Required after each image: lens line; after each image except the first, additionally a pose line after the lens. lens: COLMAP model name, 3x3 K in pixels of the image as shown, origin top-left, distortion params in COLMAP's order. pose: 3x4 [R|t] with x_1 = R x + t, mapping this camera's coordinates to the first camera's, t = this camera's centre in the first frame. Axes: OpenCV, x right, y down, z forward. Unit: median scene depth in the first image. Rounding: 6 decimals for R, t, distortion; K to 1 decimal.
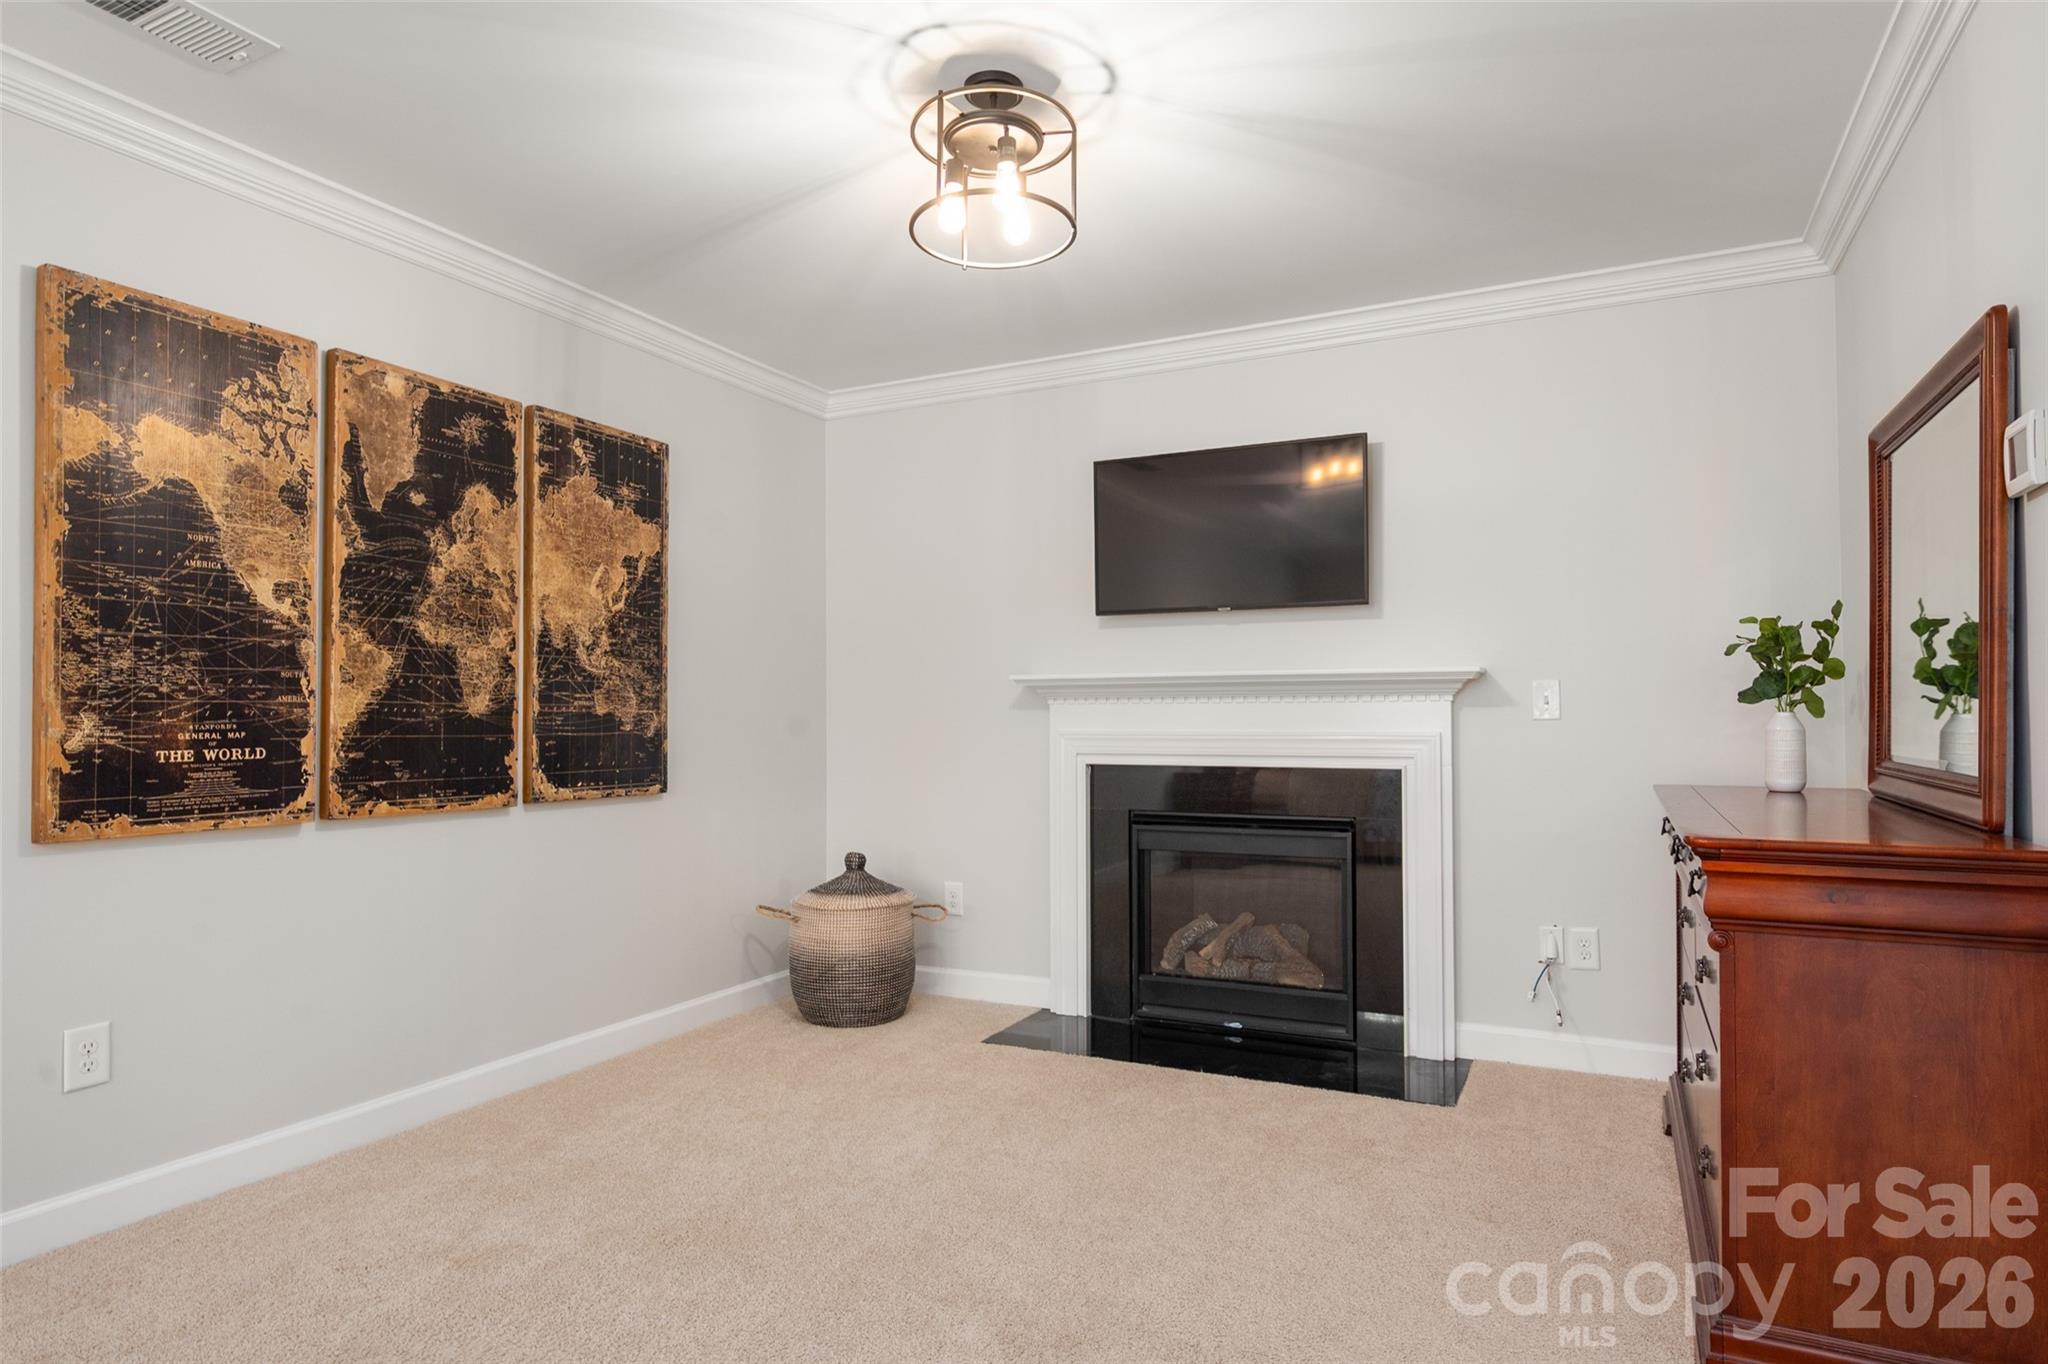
lens RADIAL K [[1138.1, 0, 1024.5], [0, 1138.1, 681.0], [0, 0, 1]] dist [-0.000766, 0.000225]
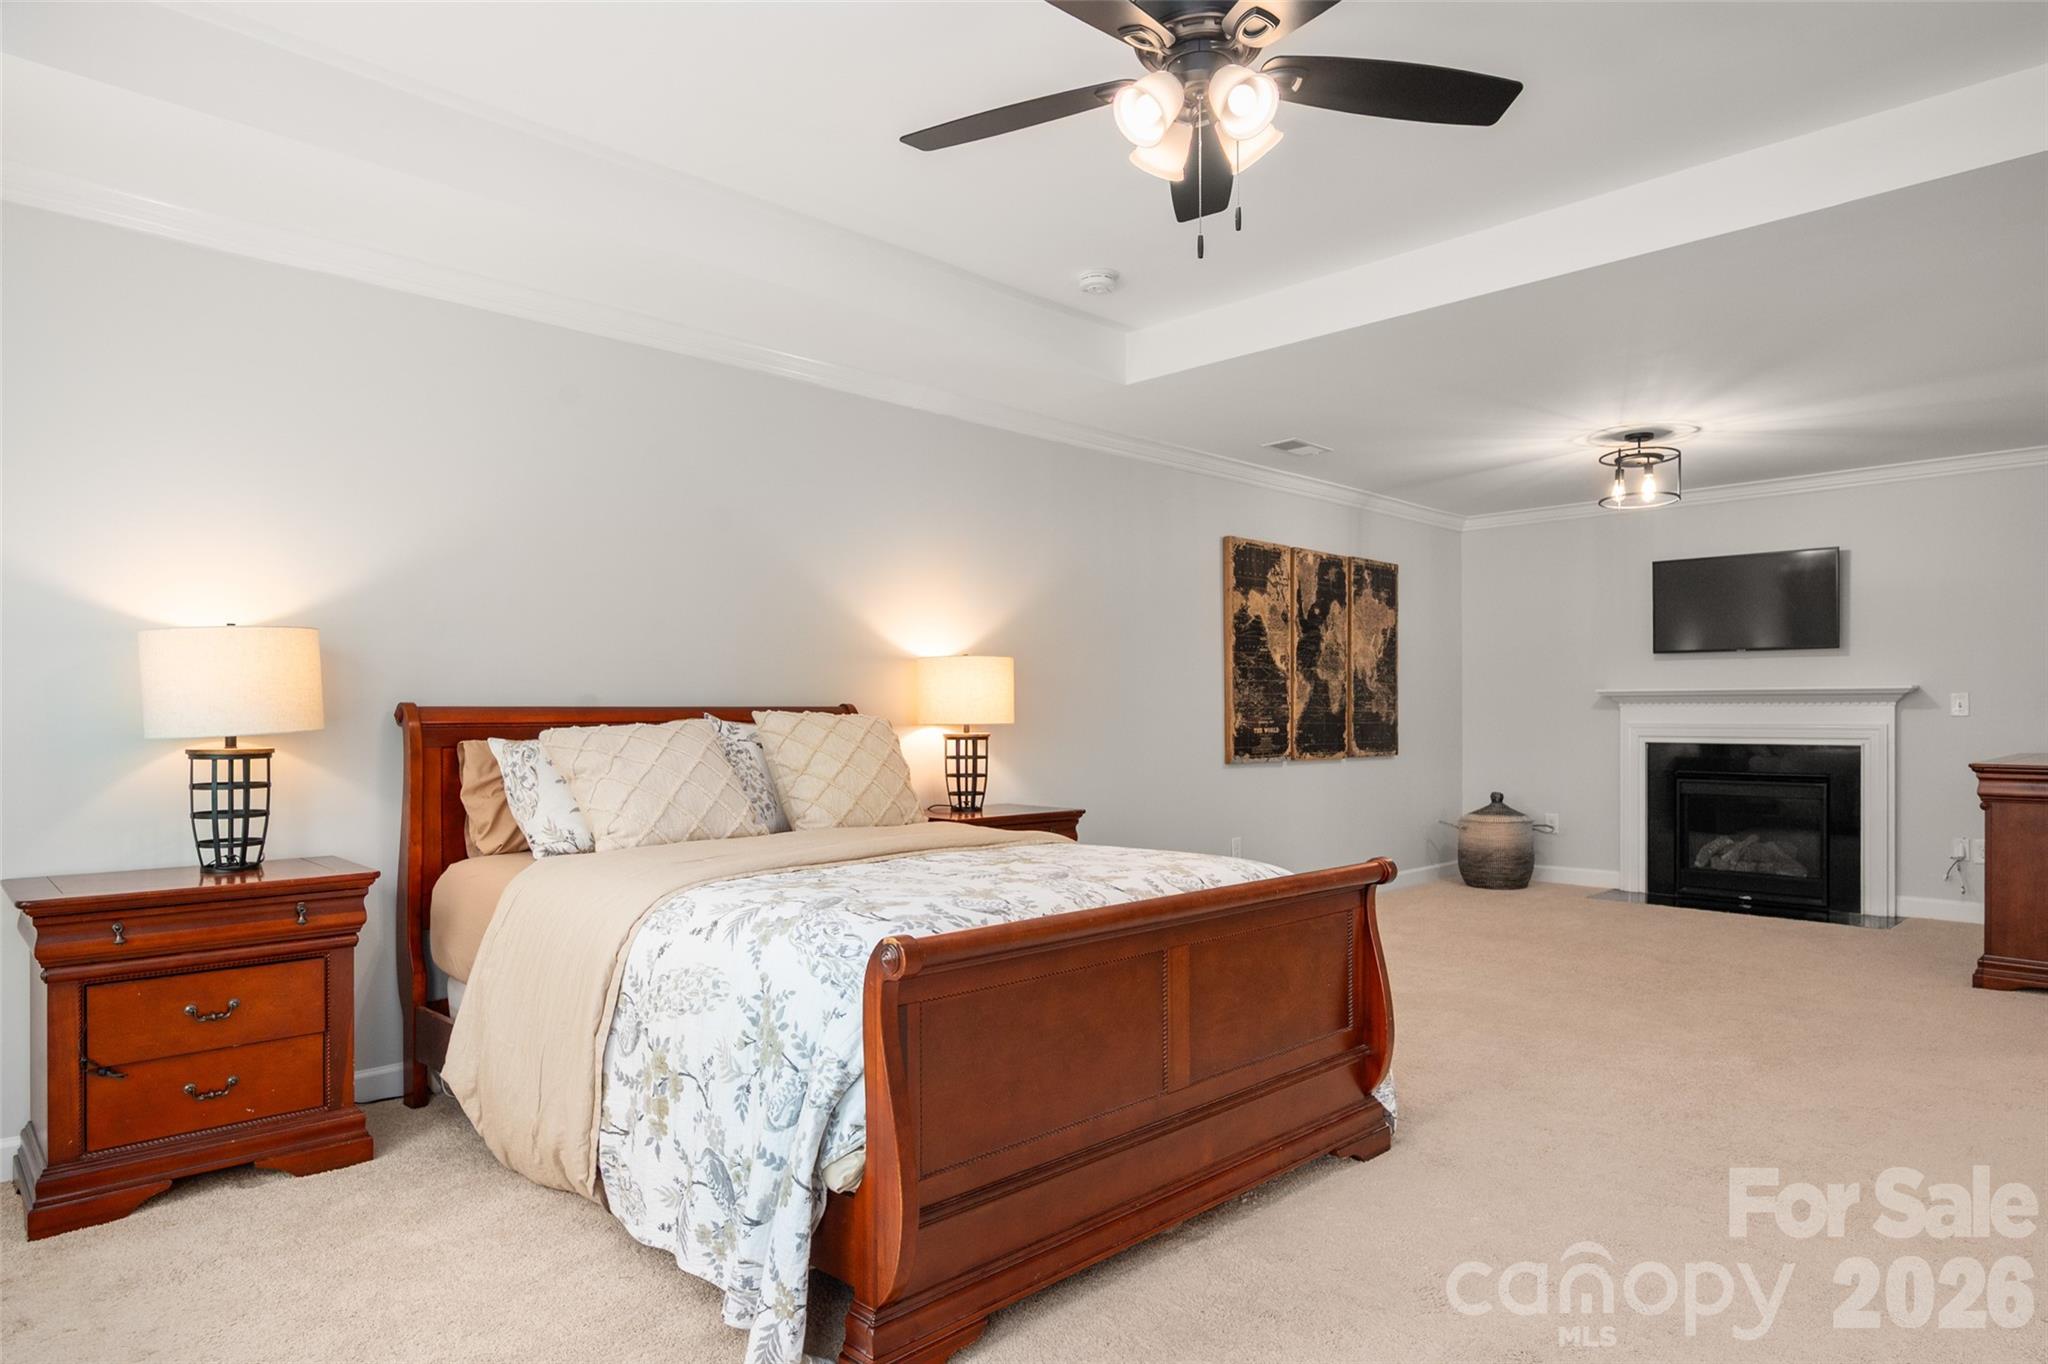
lens RADIAL K [[1224.0, 0, 1025.9], [0, 1224.0, 703.3], [0, 0, 1]] dist [-0.002567, -0.000347]
pose [[0.949635, -0.000544, -0.313359, -0.306247], [0.008758, 0.999654, 0.024805, -0.045880], [0.313237, -0.026300, 0.949311, -1.227533]]
